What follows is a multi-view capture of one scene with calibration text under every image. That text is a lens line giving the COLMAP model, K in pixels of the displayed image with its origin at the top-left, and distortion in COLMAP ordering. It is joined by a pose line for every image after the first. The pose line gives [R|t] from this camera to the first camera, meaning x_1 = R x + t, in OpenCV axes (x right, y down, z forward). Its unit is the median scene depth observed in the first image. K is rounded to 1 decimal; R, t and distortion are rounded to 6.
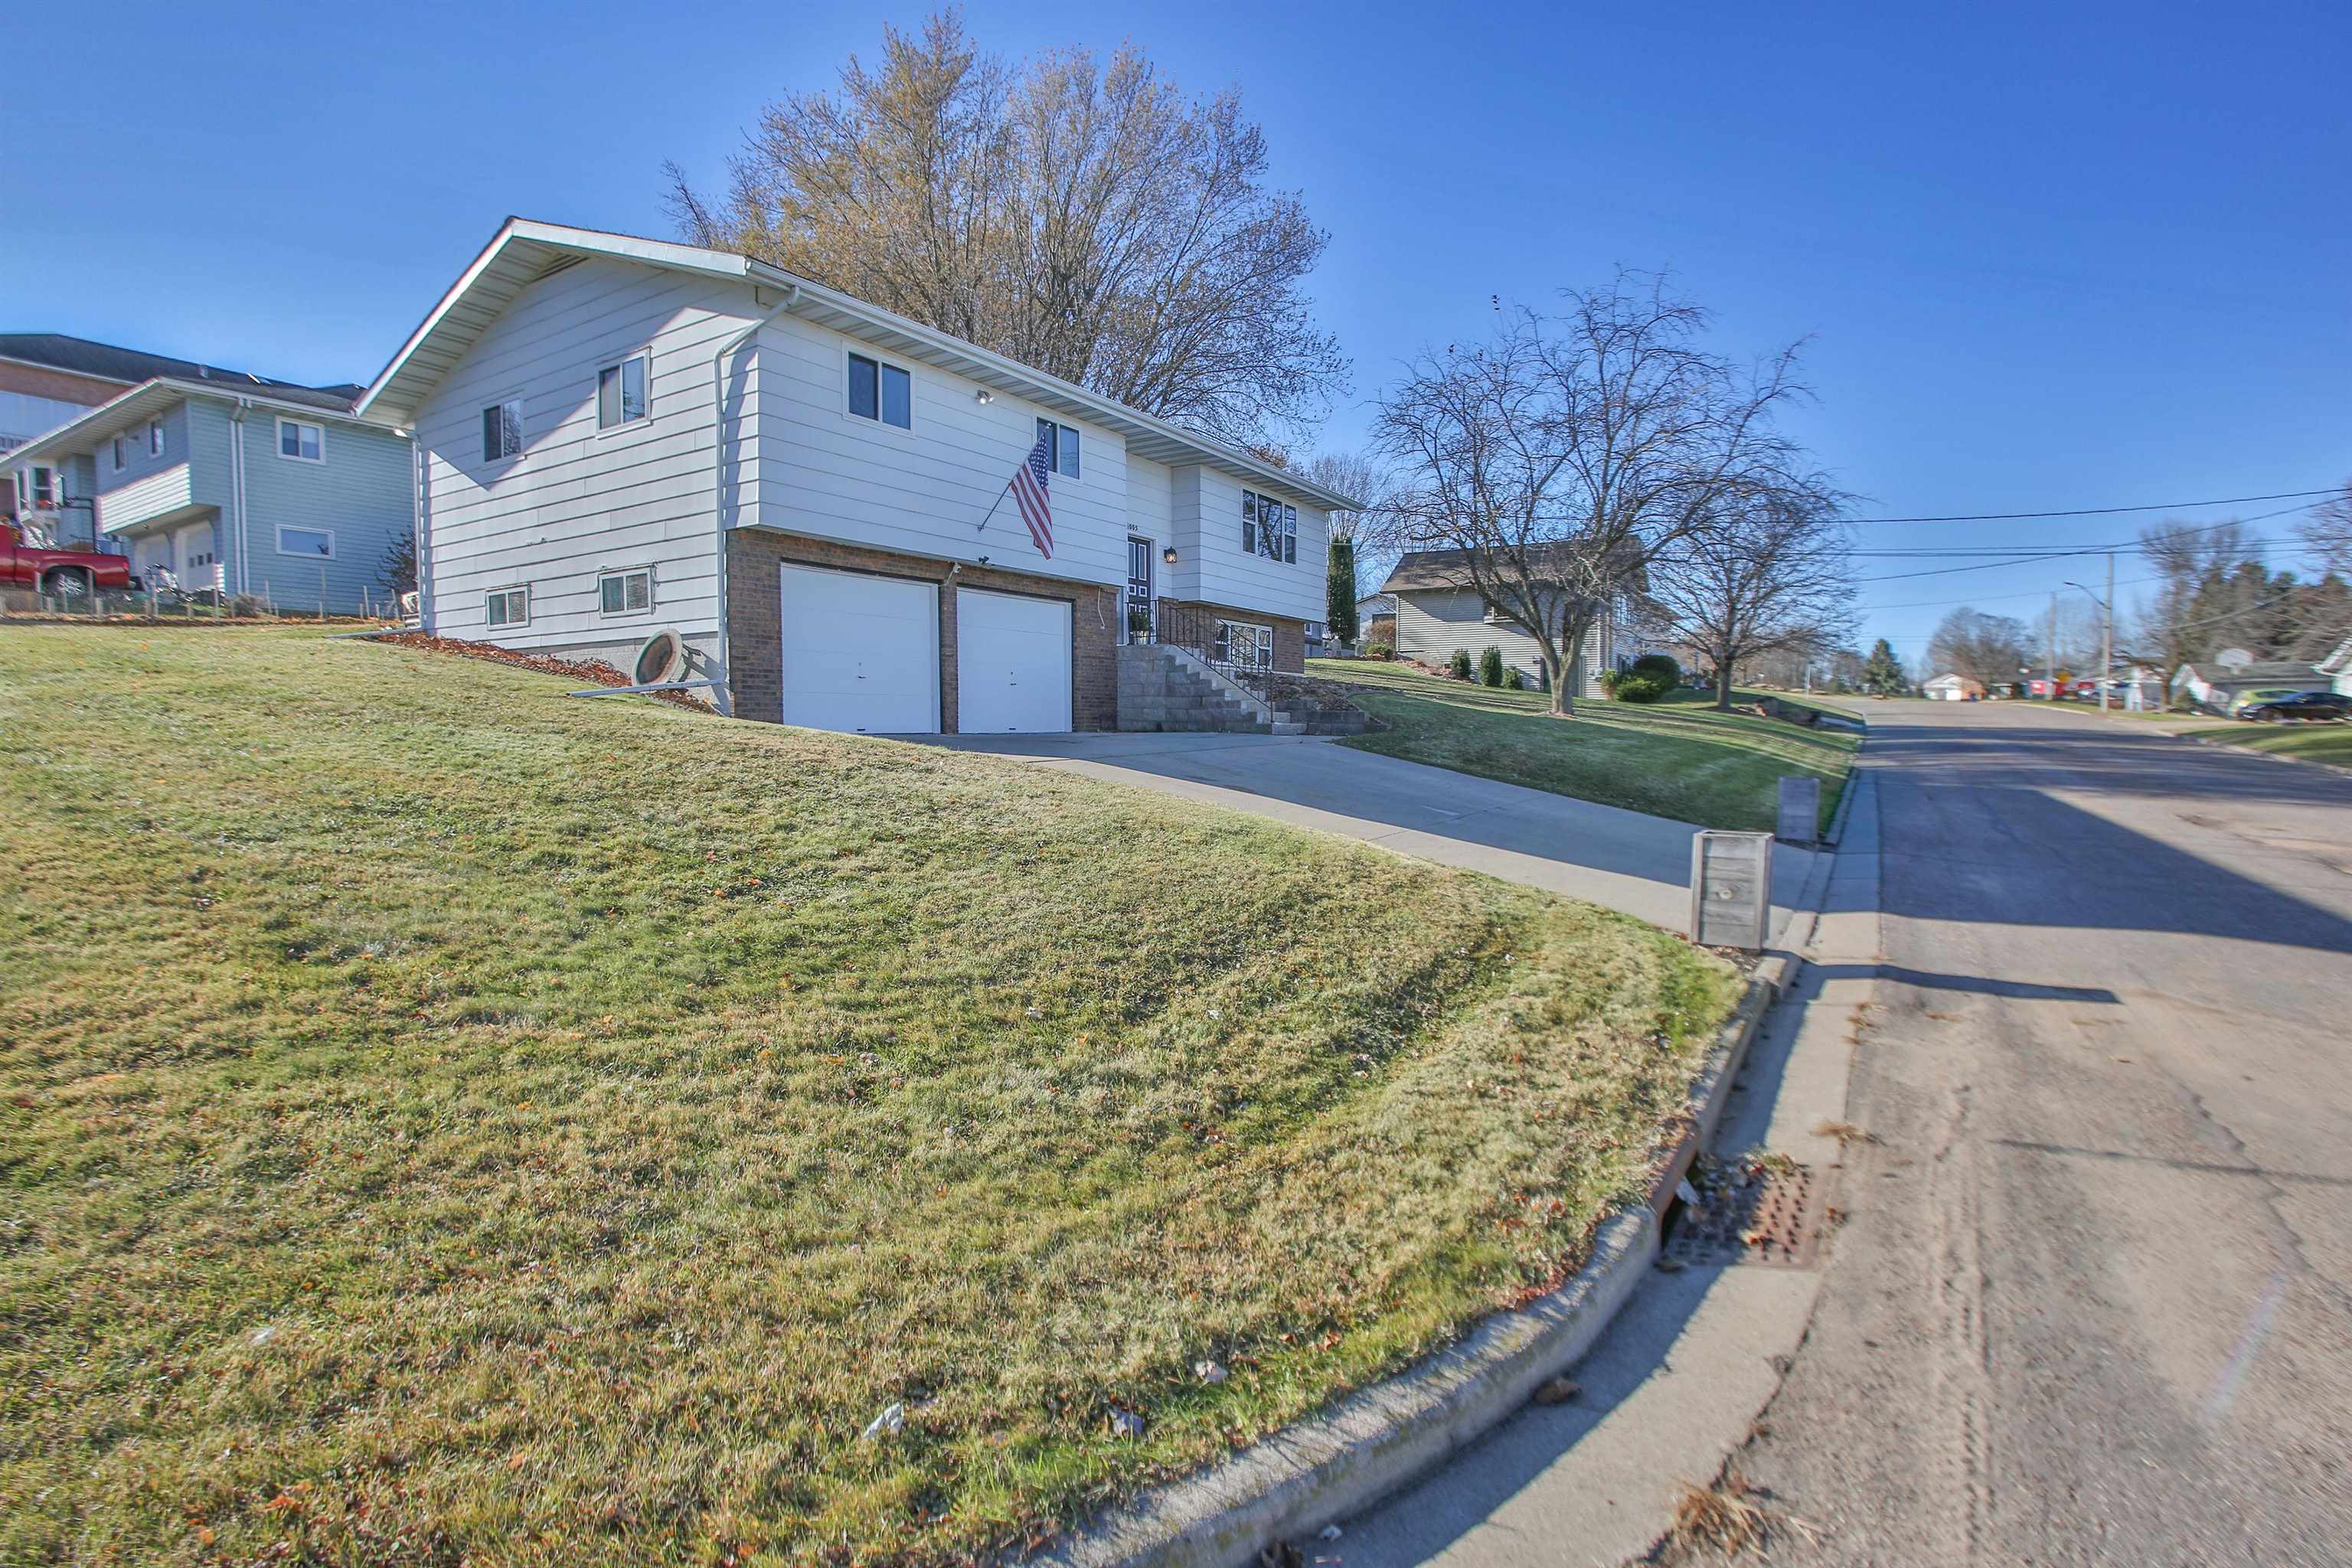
lens RADIAL K [[1145.9, 0, 1163.9], [0, 1145.9, 784.1], [0, 0, 1]] dist [-0.064005, 0.028924]
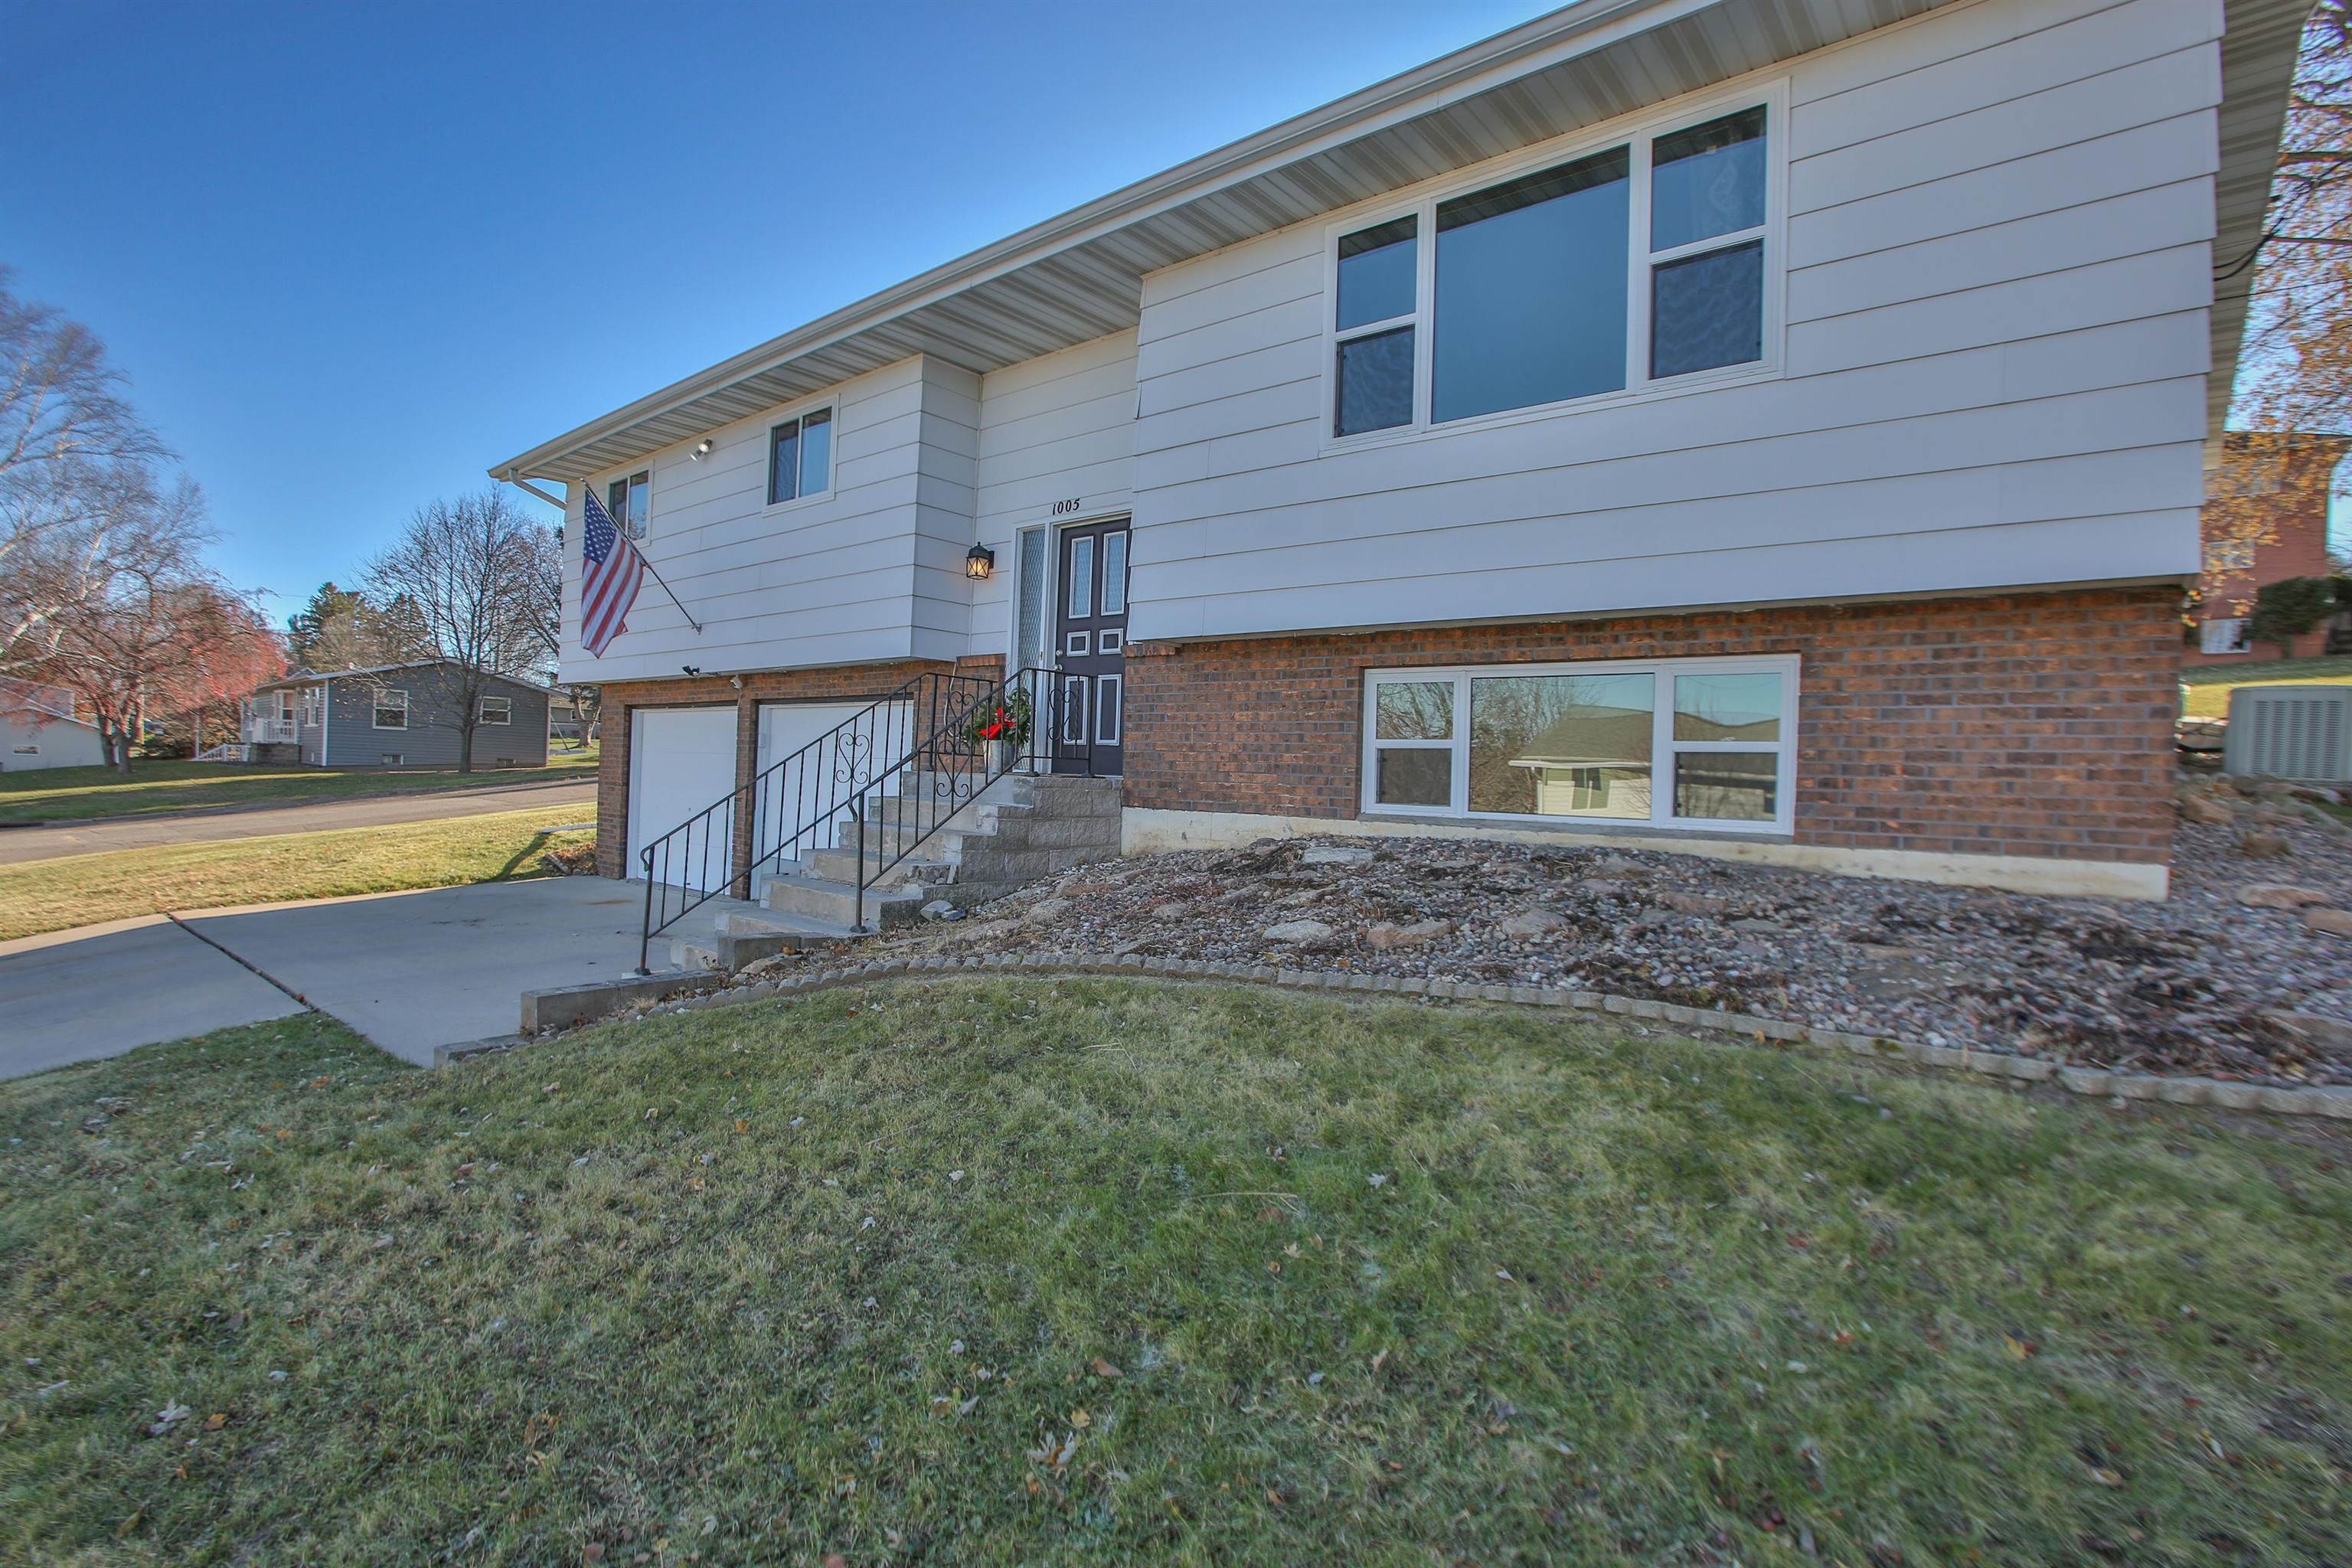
lens RADIAL K [[1145.9, 0, 1157.4], [0, 1145.9, 790.5], [0, 0, 1]] dist [-0.064005, 0.028924]
pose [[-0.137152, 0.013084, -0.990464, 0.399244], [-0.077255, 0.996726, 0.023864, -0.123285], [0.987533, 0.079792, -0.135692, 1.072409]]
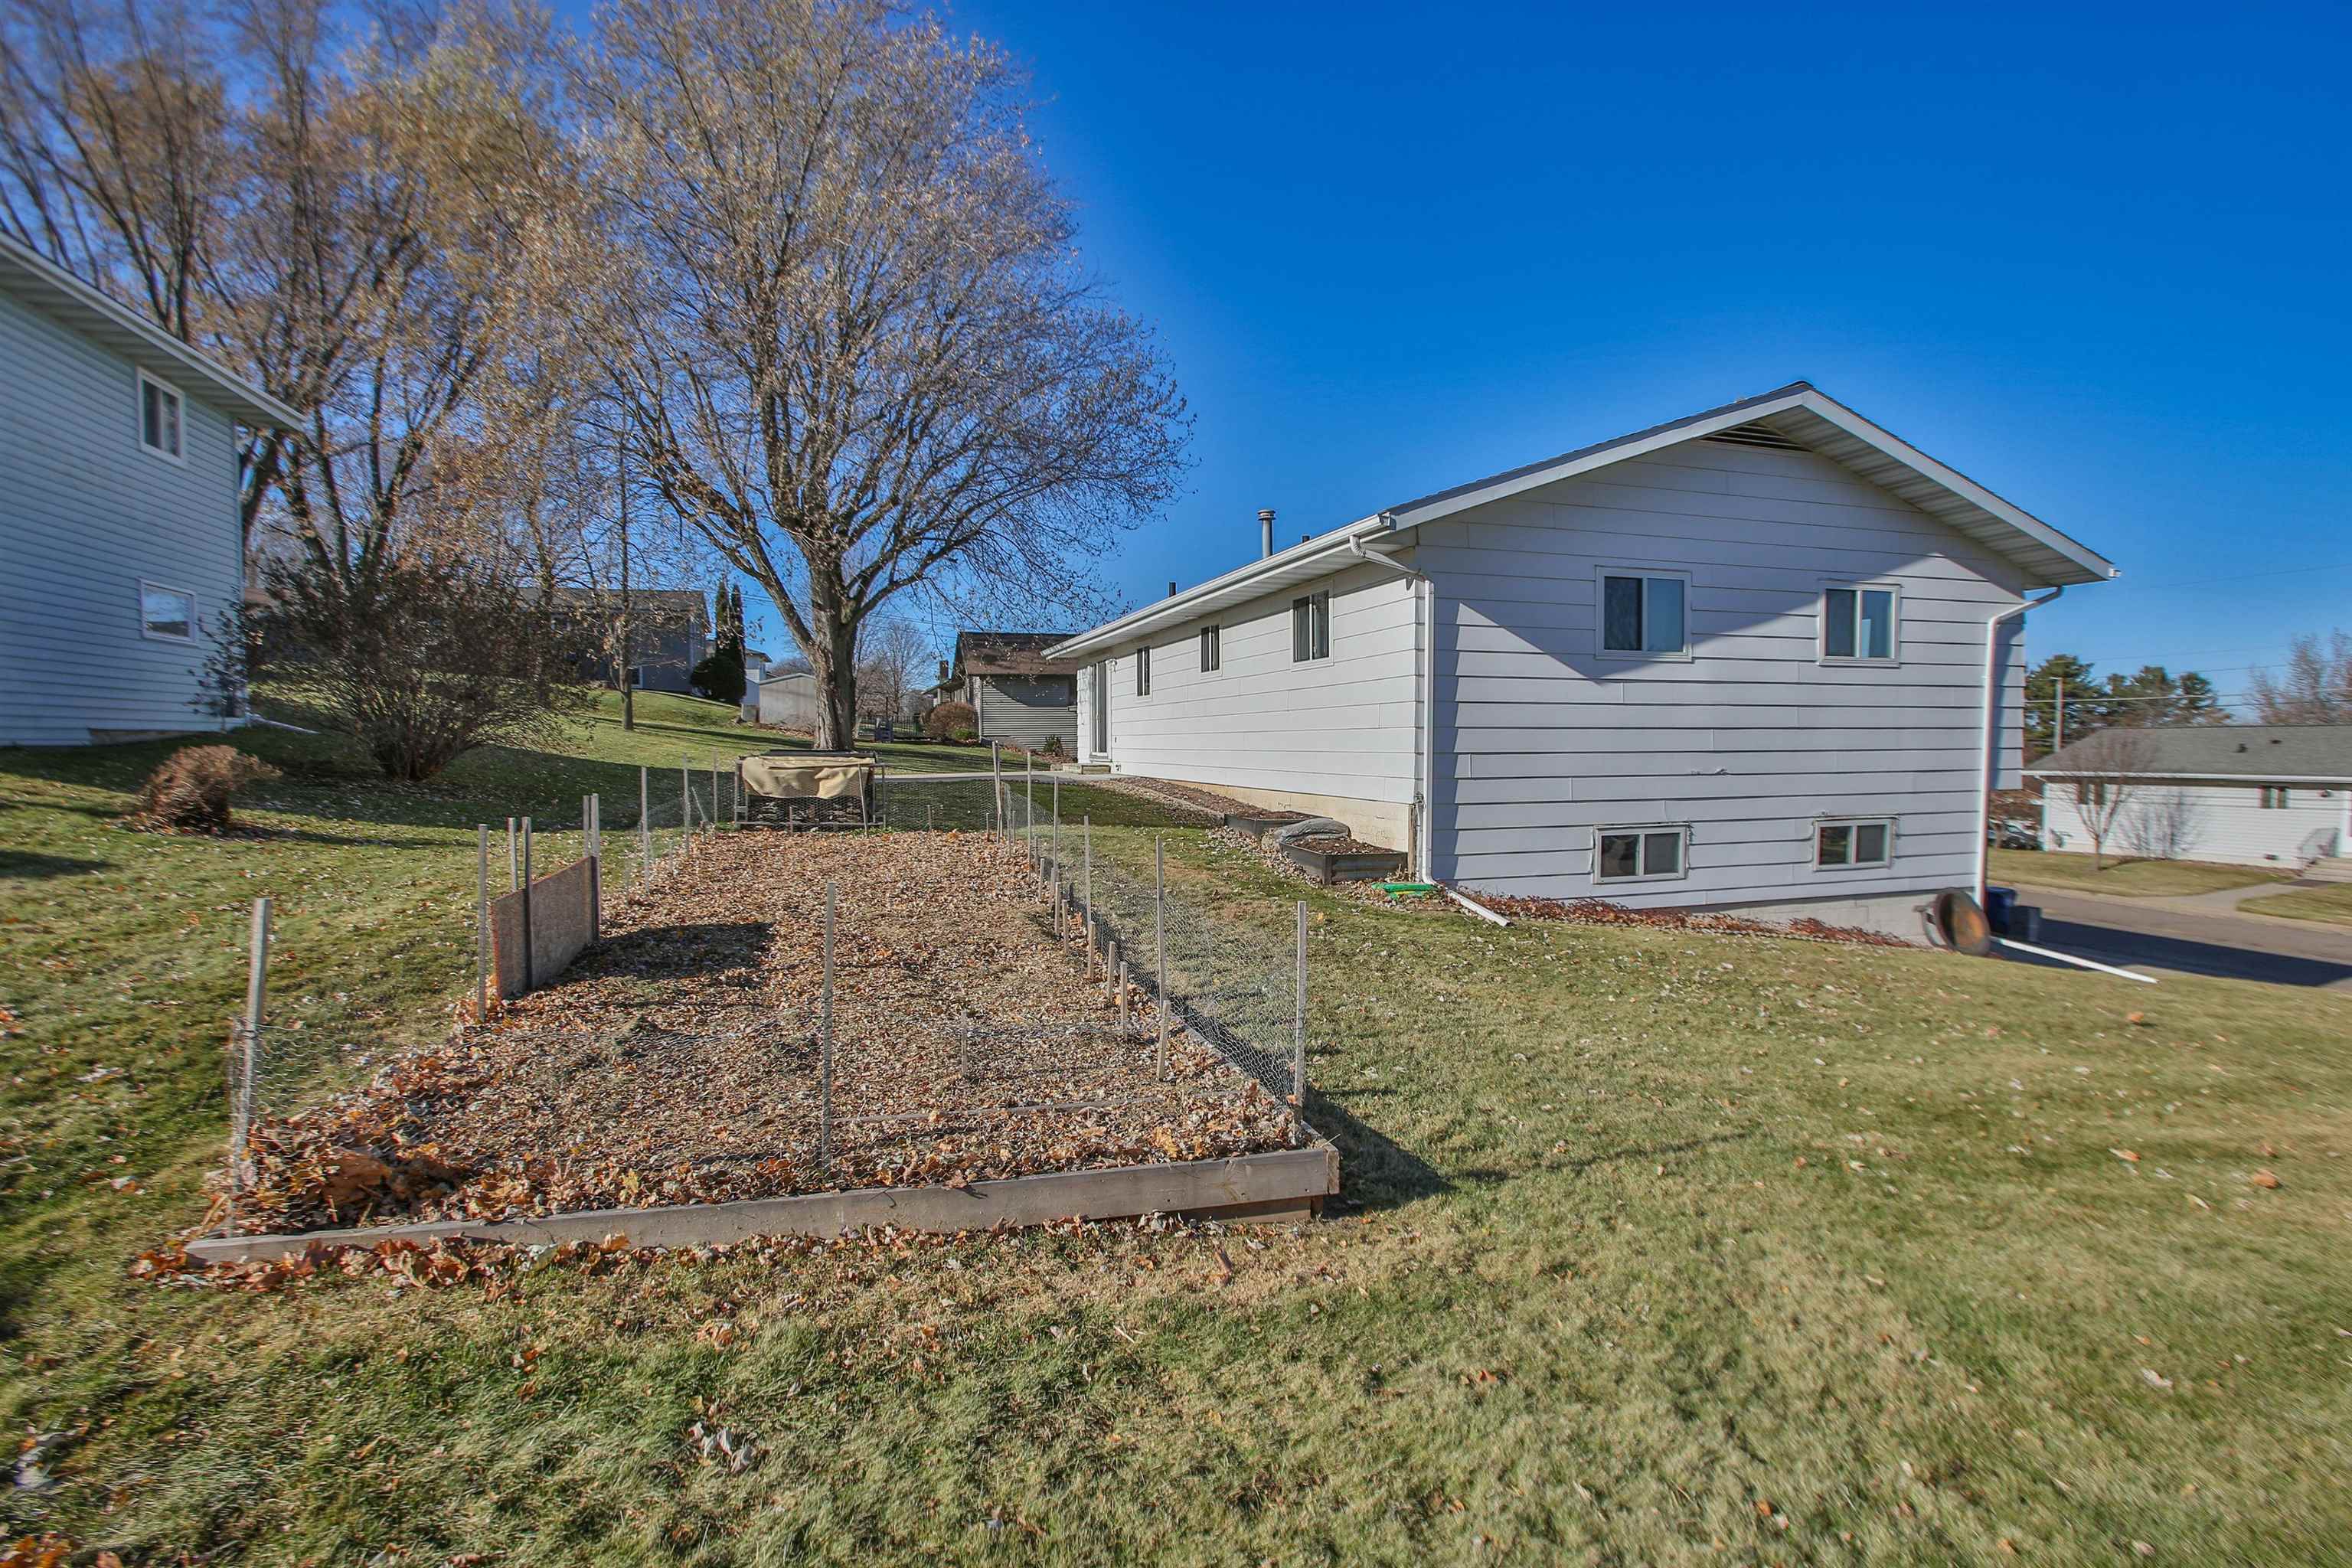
lens RADIAL K [[1145.9, 0, 1170.0], [0, 1145.9, 785.9], [0, 0, 1]] dist [-0.064005, 0.028924]
pose [[0.633522, -0.031877, 0.773068, -1.047656], [0.042809, 0.999065, 0.006114, -0.169307], [-0.772540, 0.029221, 0.634294, 0.591814]]
